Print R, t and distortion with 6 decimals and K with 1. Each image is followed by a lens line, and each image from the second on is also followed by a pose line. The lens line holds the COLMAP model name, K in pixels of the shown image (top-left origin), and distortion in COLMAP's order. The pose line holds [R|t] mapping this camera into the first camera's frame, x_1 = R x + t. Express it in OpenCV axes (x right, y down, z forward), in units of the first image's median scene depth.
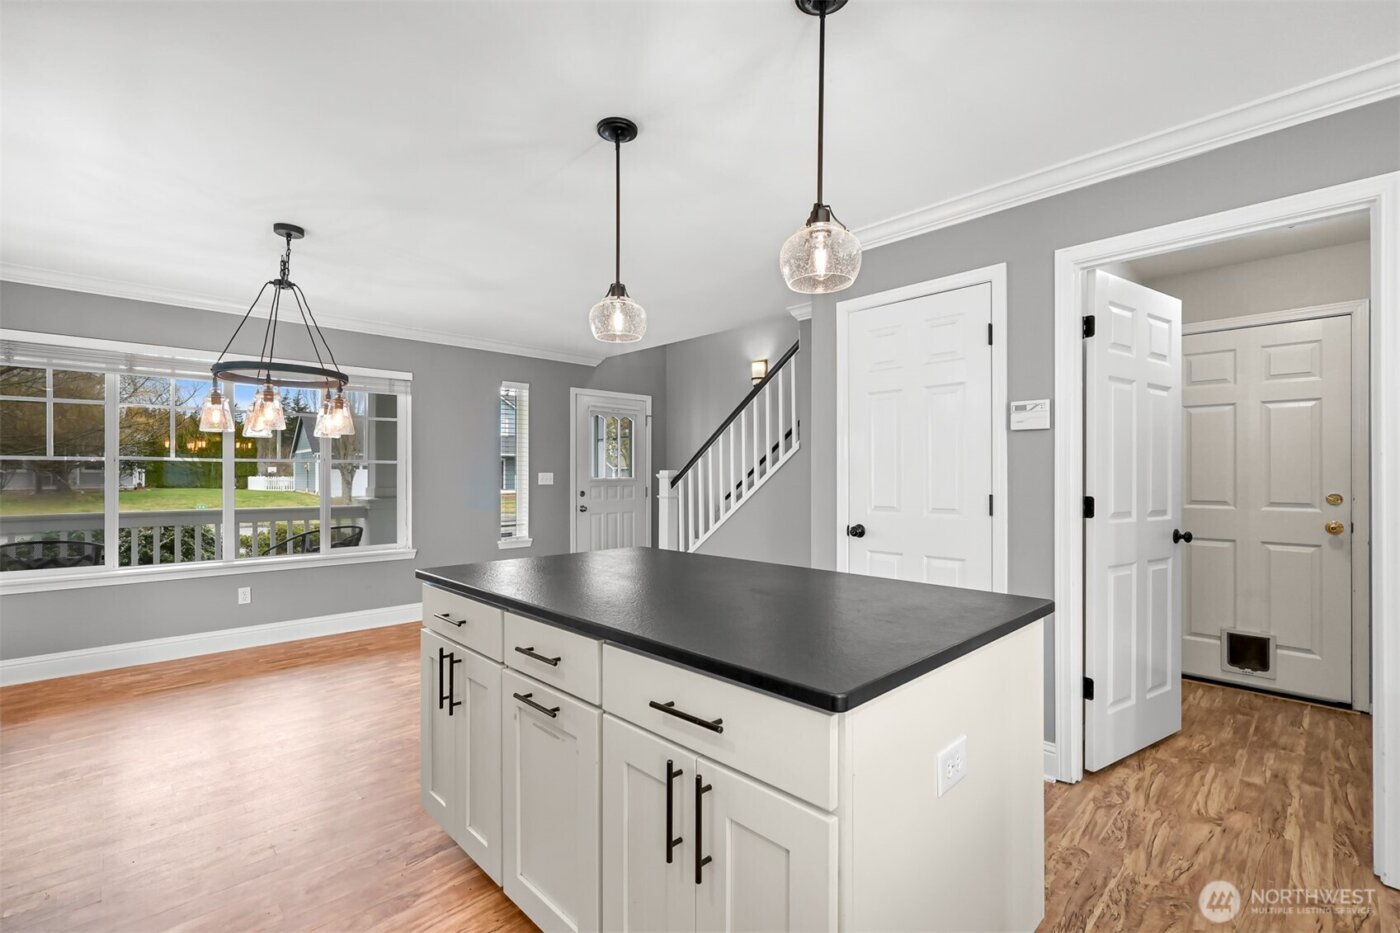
lens RADIAL K [[618.9, 0, 687.9], [0, 618.9, 469.6], [0, 0, 1]] dist [0.012972, 0.000105]
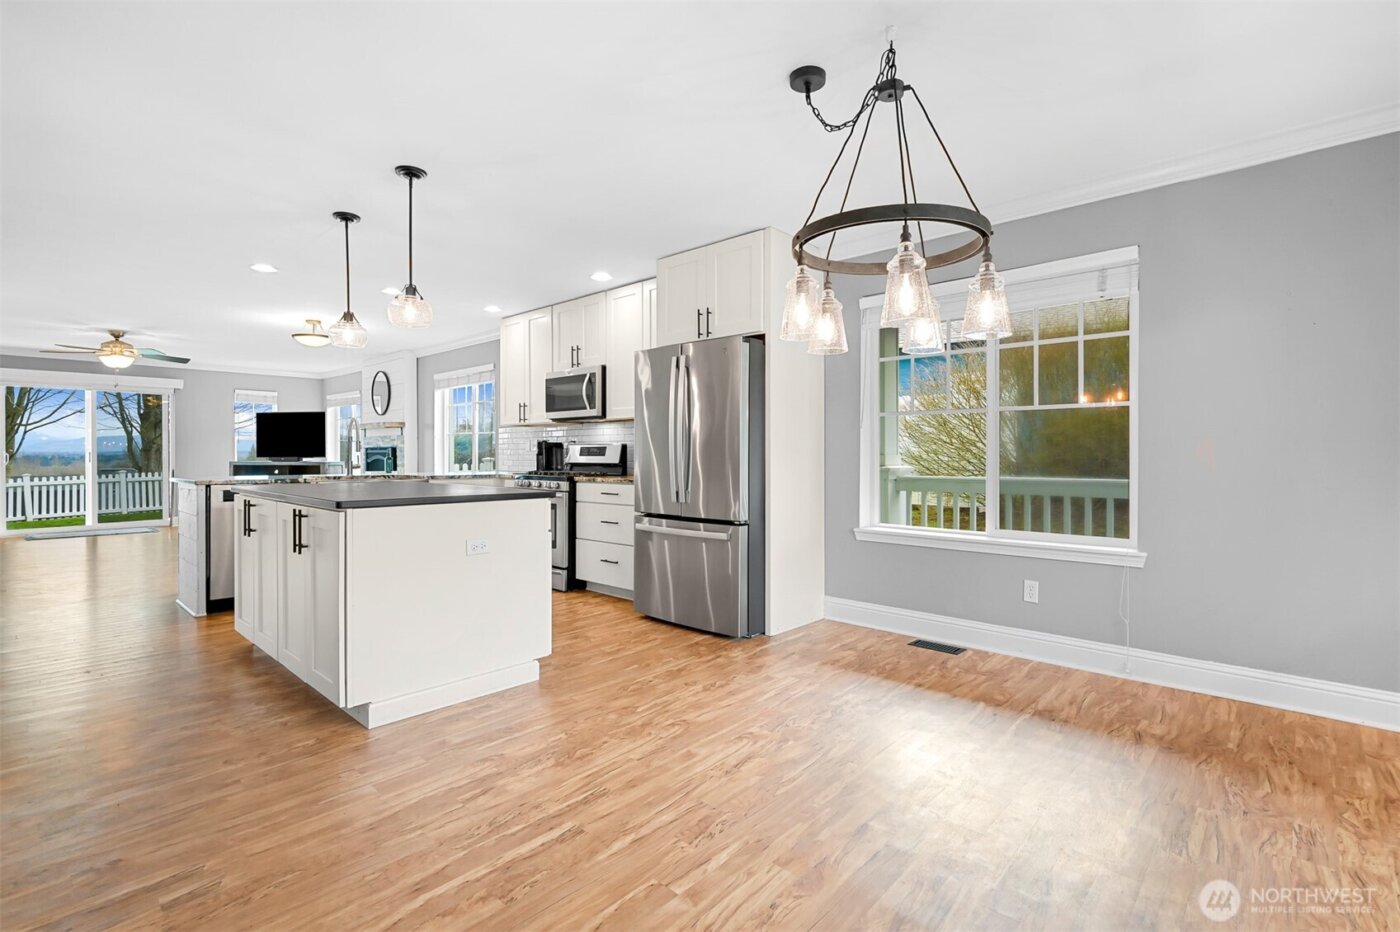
lens RADIAL K [[657.5, 0, 699.9], [0, 657.5, 459.6], [0, 0, 1]] dist [-0.002979, -0.000500]
pose [[-0.997915, -0.002807, -0.064477, -0.361917], [-0.002623, 0.999992, -0.002934, 0.048690], [0.064485, -0.002759, -0.997915, 1.374955]]
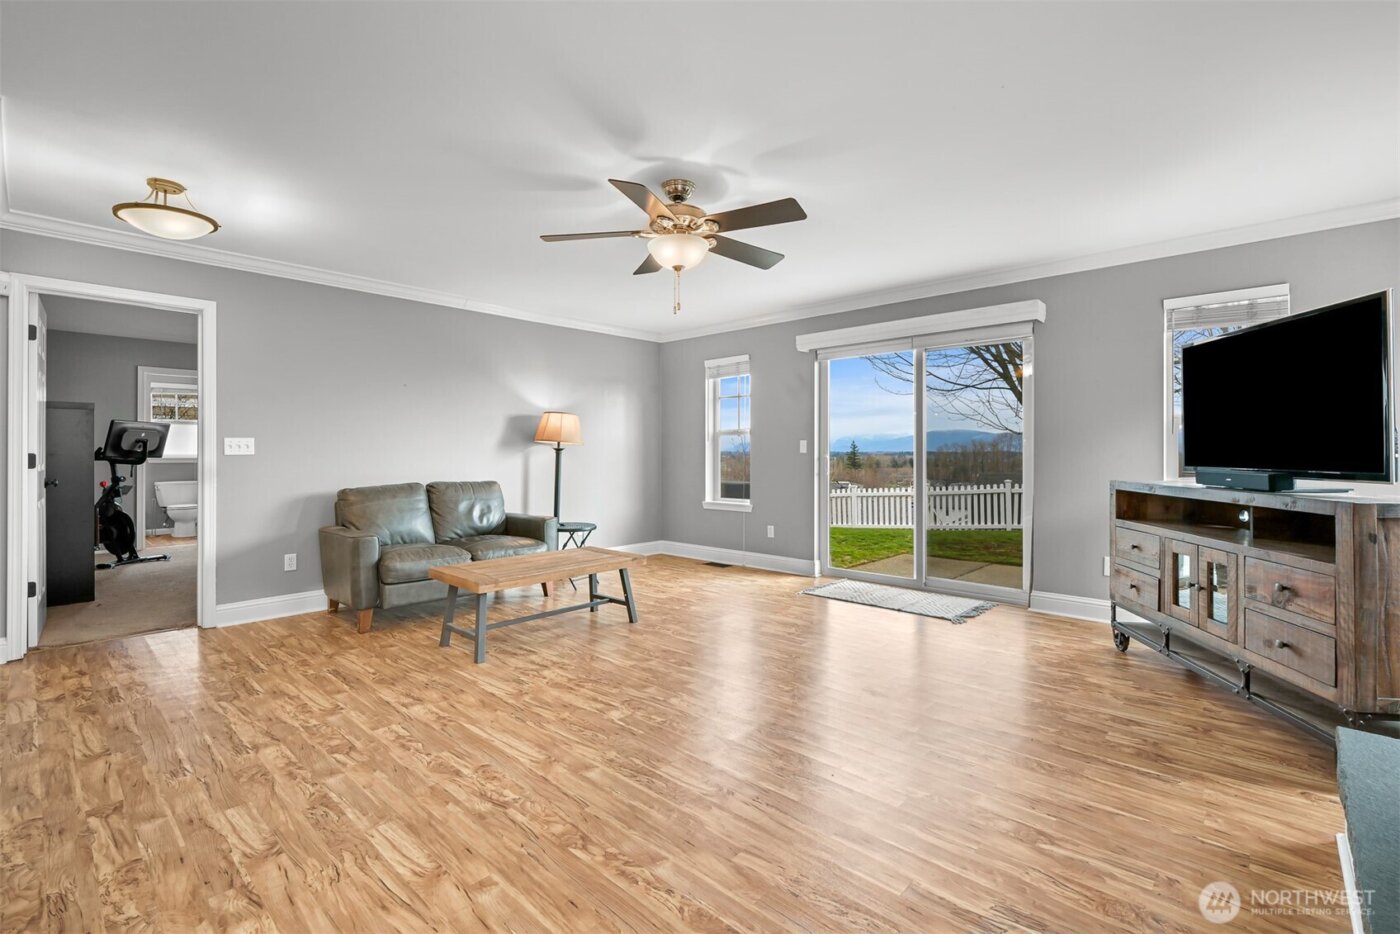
lens RADIAL K [[622.2, 0, 731.1], [0, 622.2, 459.2], [0, 0, 1]] dist [-0.002831, -0.000751]
pose [[-0.110942, -0.009216, 0.993784, 0.396659], [-0.005876, 0.999946, 0.008617, 0.015754], [-0.993809, -0.004883, -0.110990, -0.528143]]
